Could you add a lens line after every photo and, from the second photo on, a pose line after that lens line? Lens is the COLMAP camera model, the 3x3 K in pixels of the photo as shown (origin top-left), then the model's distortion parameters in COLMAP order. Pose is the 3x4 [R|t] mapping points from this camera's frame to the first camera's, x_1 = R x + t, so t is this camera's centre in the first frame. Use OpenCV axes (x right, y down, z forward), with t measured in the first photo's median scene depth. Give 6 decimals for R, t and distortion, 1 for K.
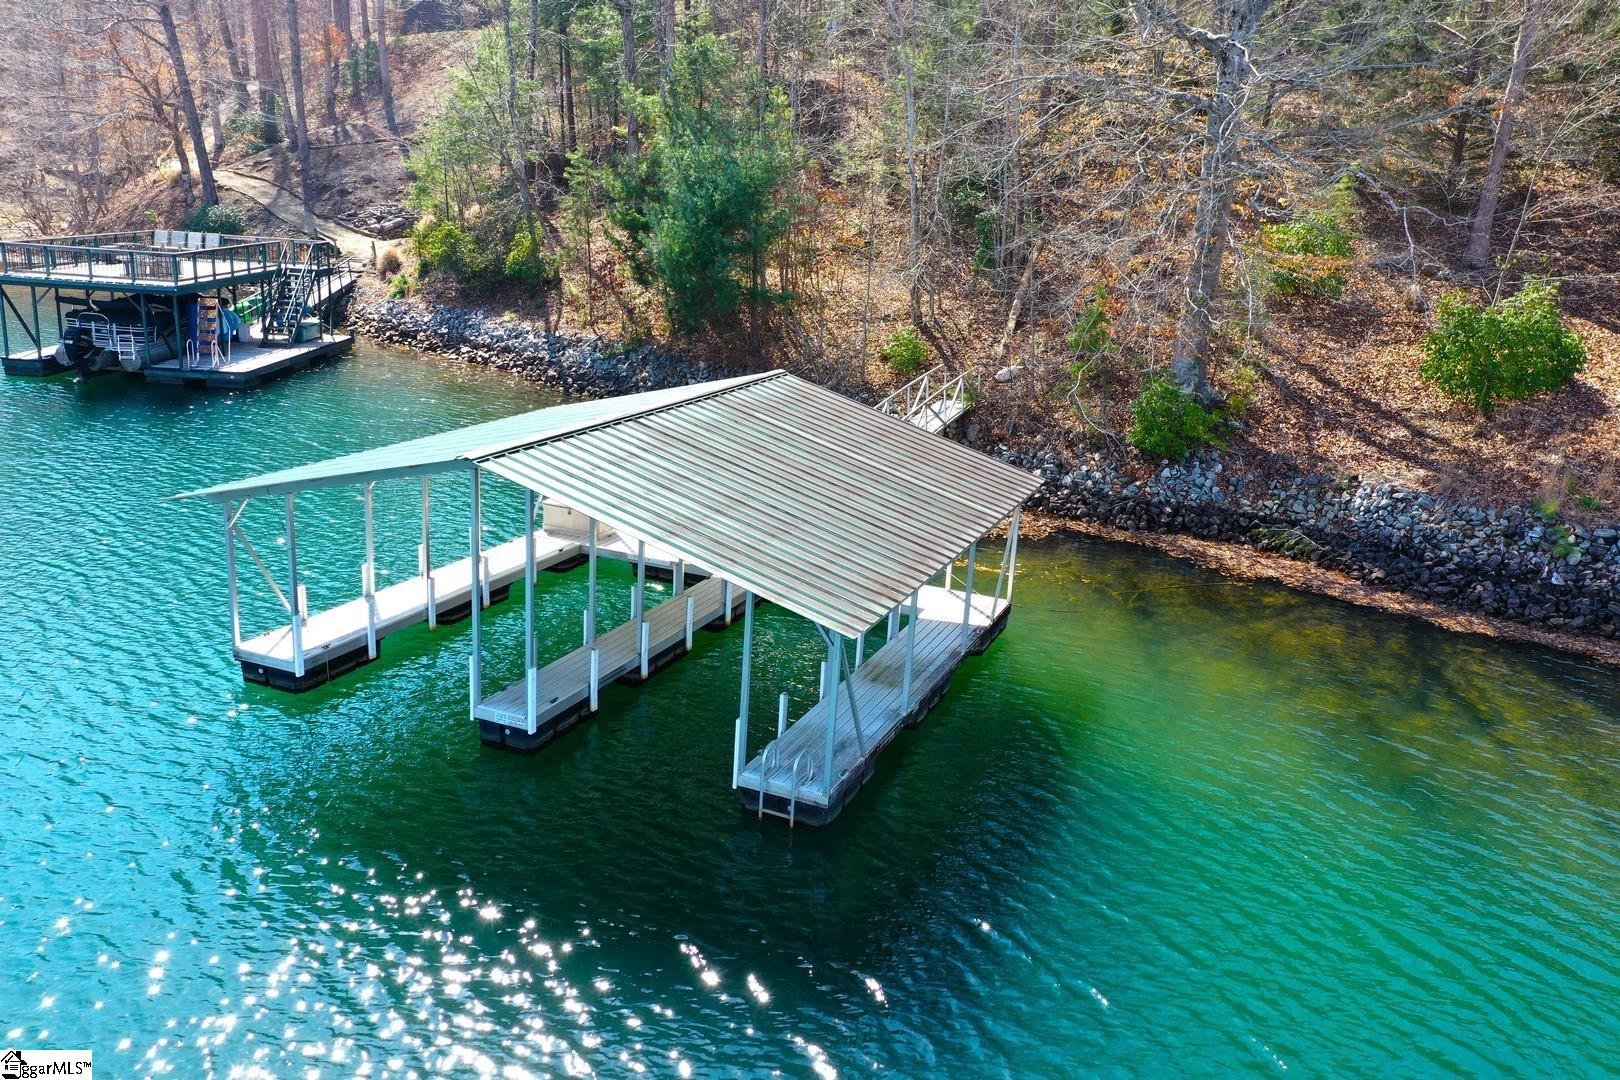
lens RADIAL K [[1280.8, 0, 810.0], [0, 1280.8, 540.0], [0, 0, 1]] dist [0.022257, 0.004844]
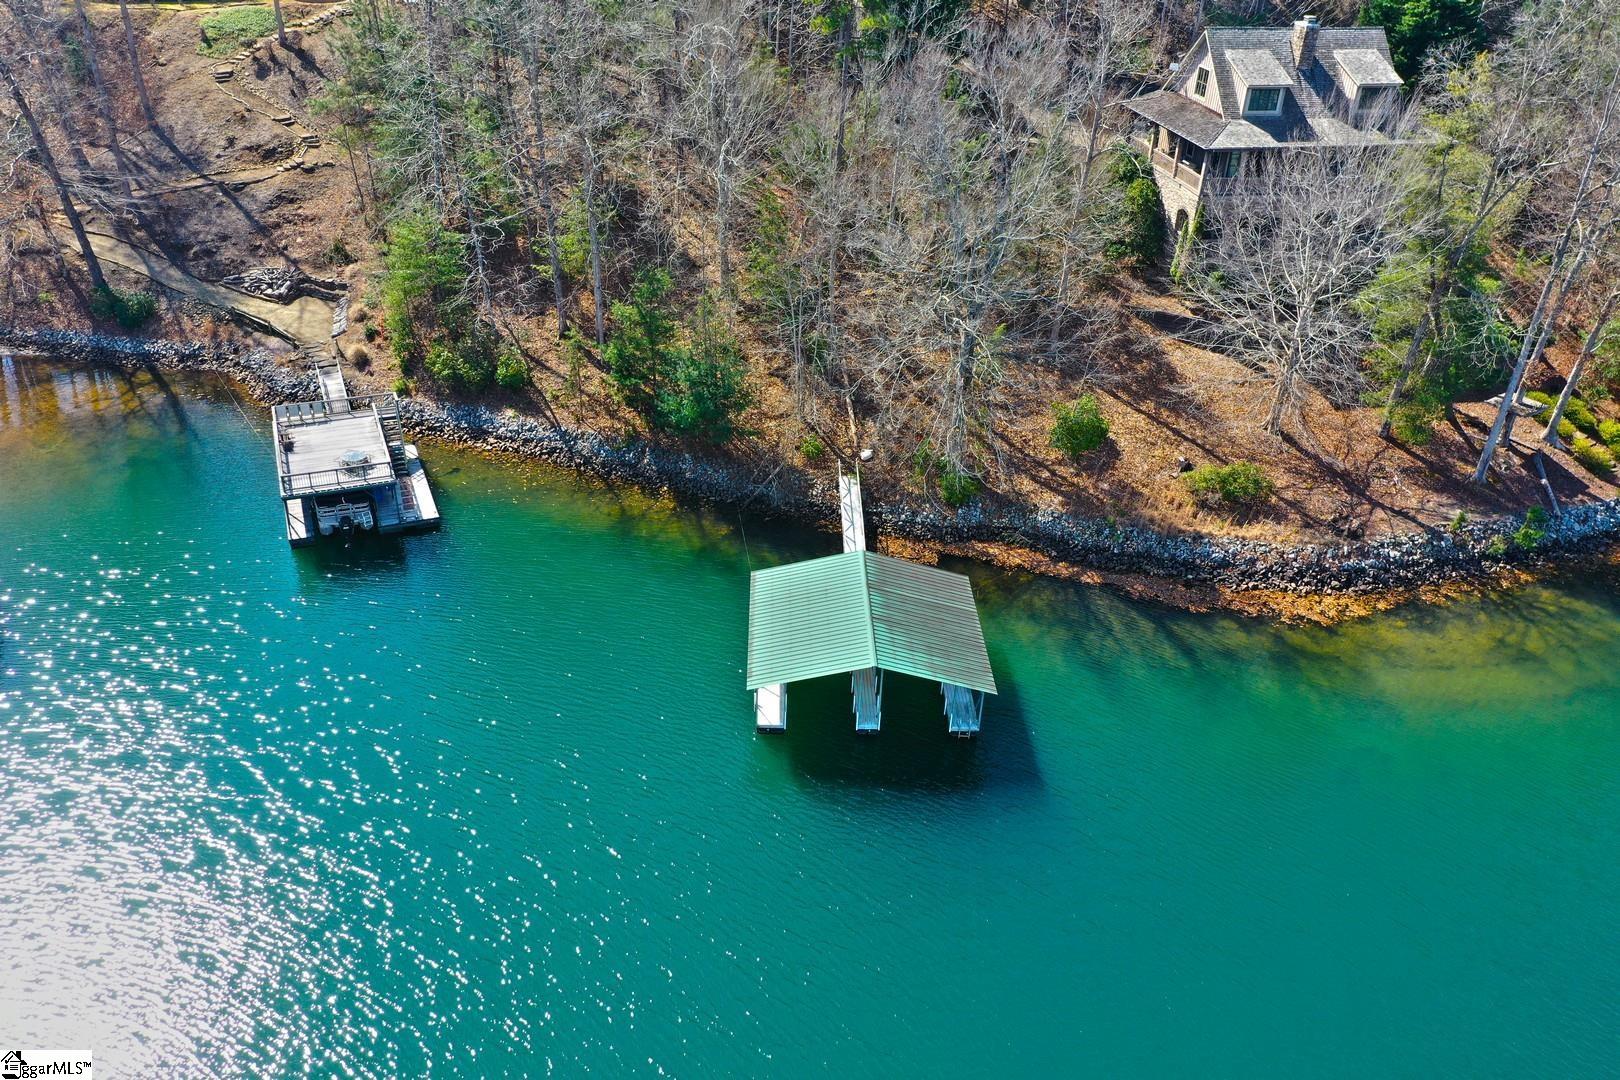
lens RADIAL K [[1297.3, 0, 810.0], [0, 1297.3, 540.0], [0, 0, 1]] dist [0.005229, 0.008261]
pose [[0.913315, -0.222184, 0.341305, -0.677722], [0.123689, 0.949813, 0.287327, -0.620602], [-0.388016, -0.220204, 0.894960, -0.859139]]
